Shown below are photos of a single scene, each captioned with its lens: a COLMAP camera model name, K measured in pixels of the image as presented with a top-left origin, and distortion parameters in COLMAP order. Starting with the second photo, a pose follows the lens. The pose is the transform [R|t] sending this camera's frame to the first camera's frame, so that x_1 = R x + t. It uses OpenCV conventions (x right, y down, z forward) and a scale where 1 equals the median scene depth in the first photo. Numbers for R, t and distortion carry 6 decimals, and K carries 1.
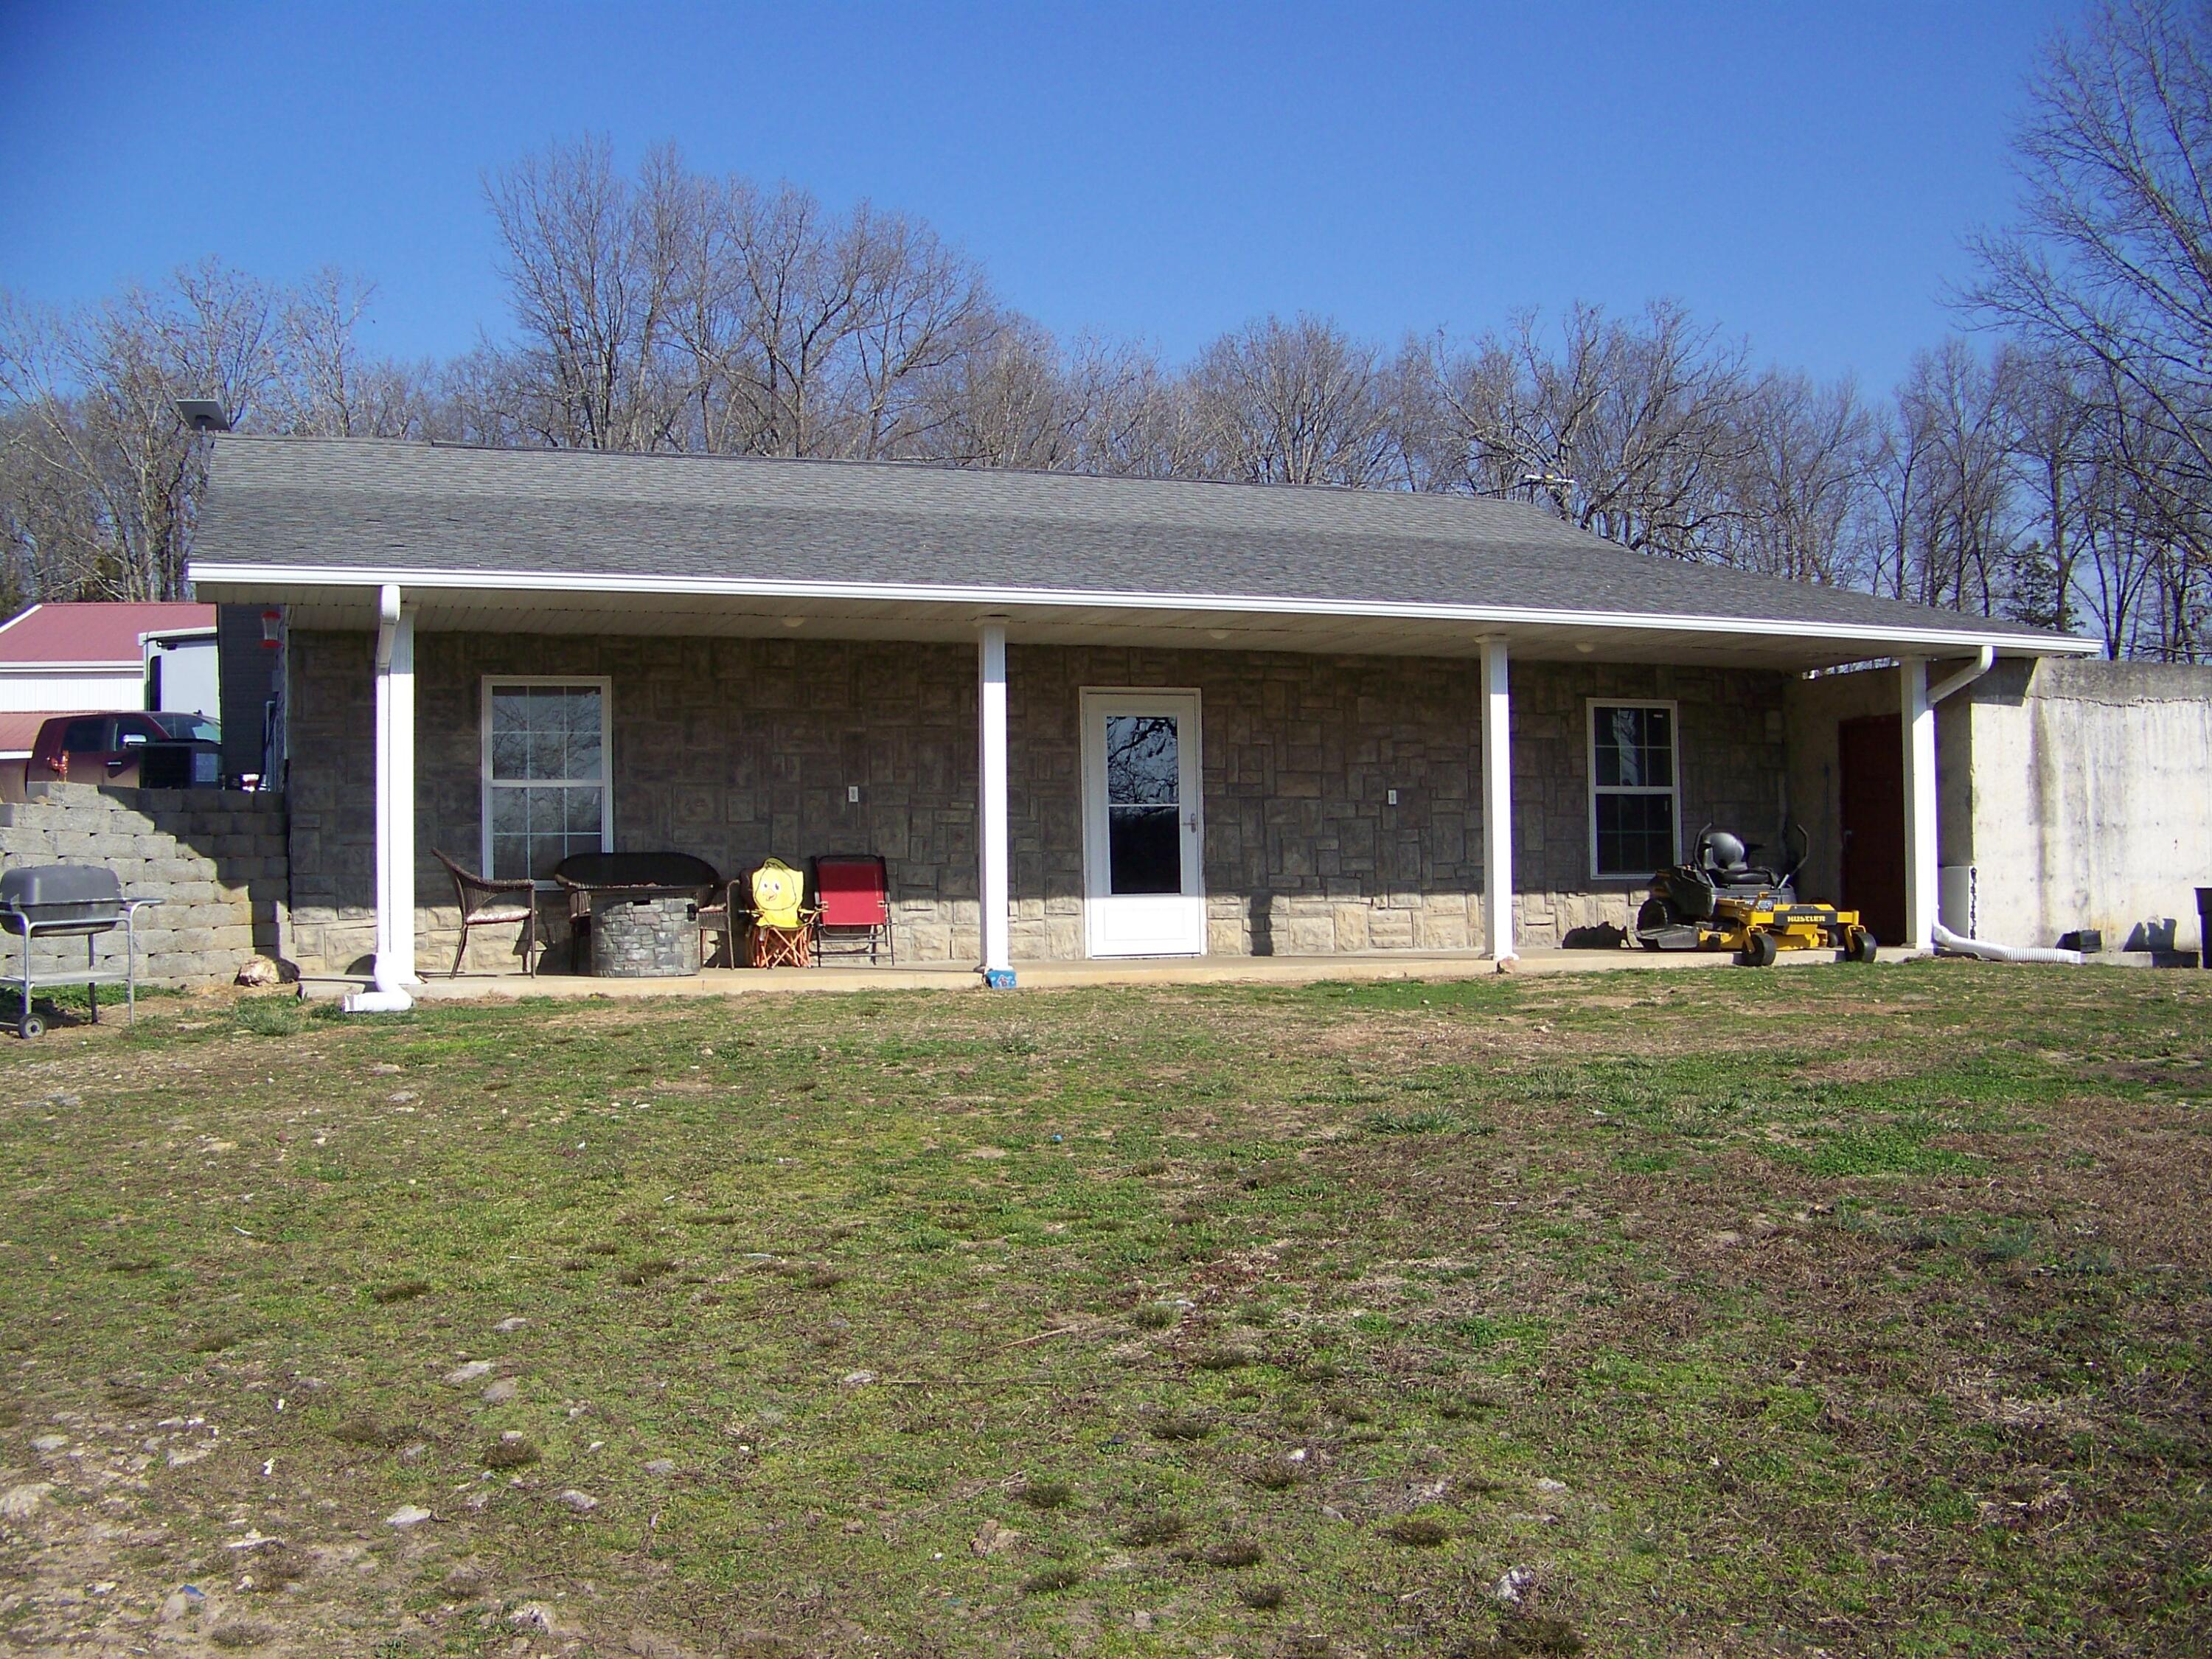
lens RADIAL K [[2354.4, 0, 1106.0], [0, 2354.4, 829.5], [0, 0, 1]] dist [-0.262117, 0.311665]
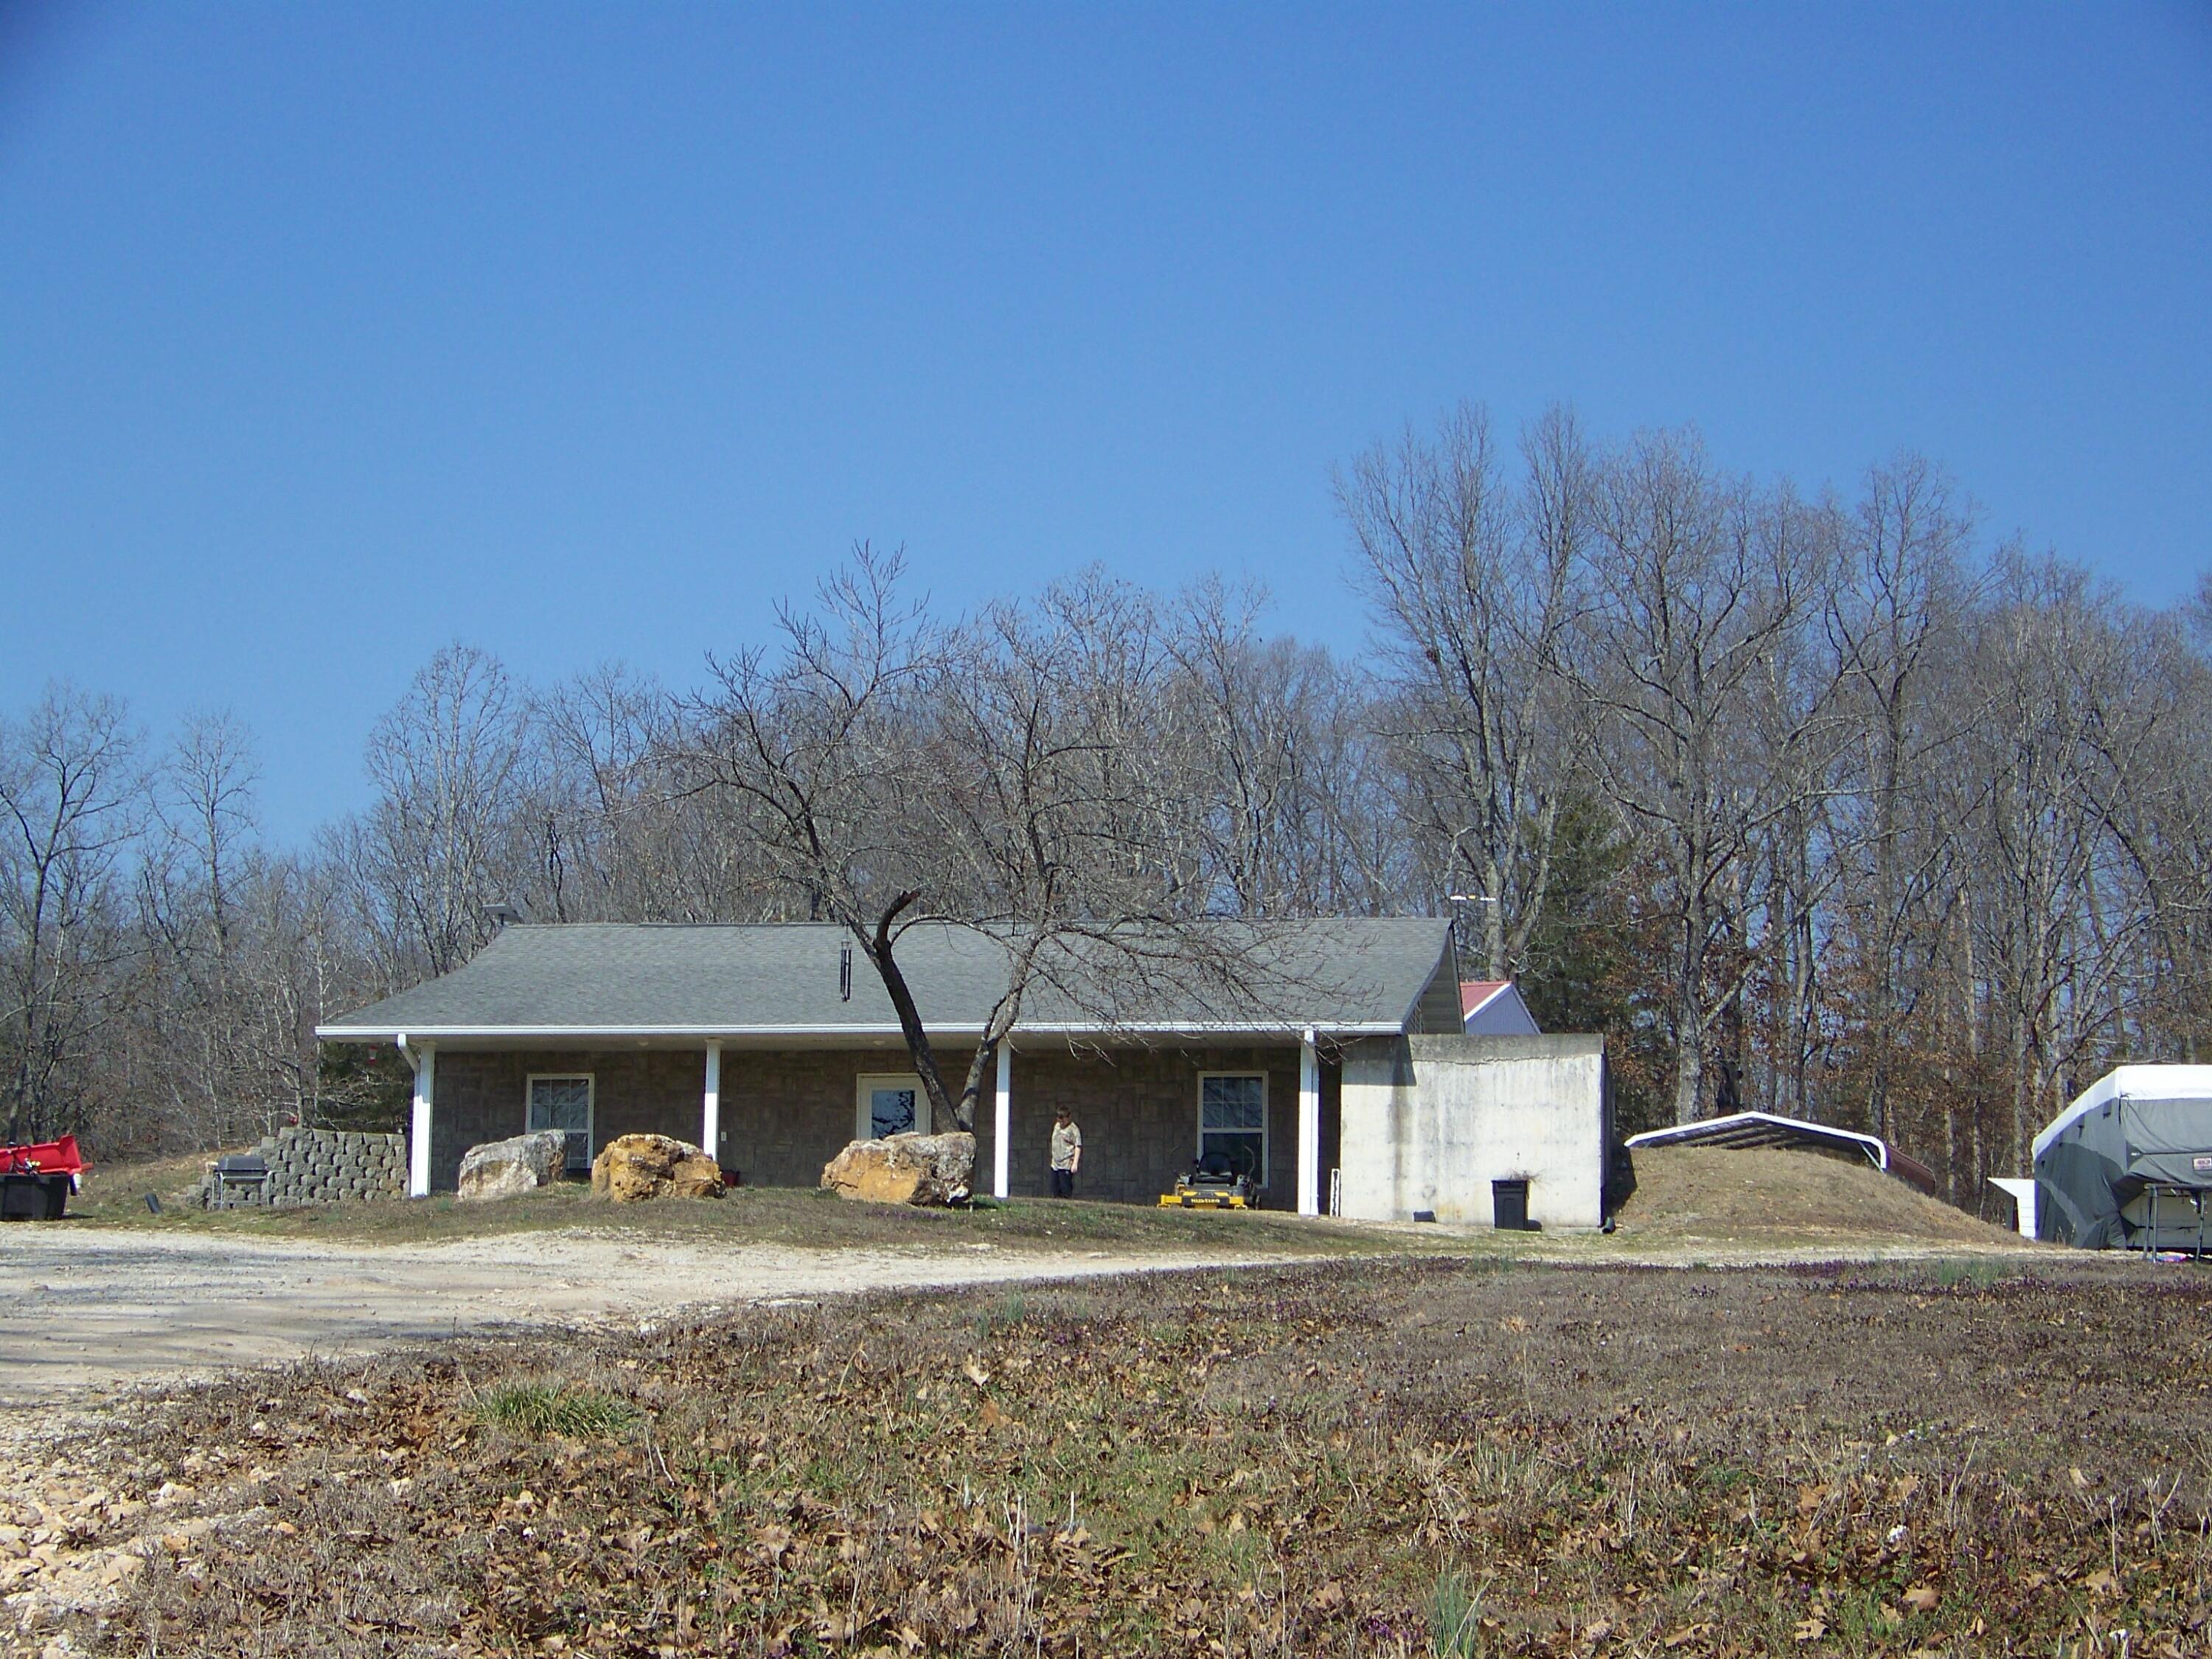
lens RADIAL K [[4529.3, 0, 1106.0], [0, 4529.3, 829.5], [0, 0, 1]] dist [-0.244043, 0.078077]
pose [[0.873447, -0.053164, -0.484009, 1.731892], [-0.005504, 0.992880, -0.118991, 0.152337], [0.486889, 0.106597, 0.866935, -1.773305]]
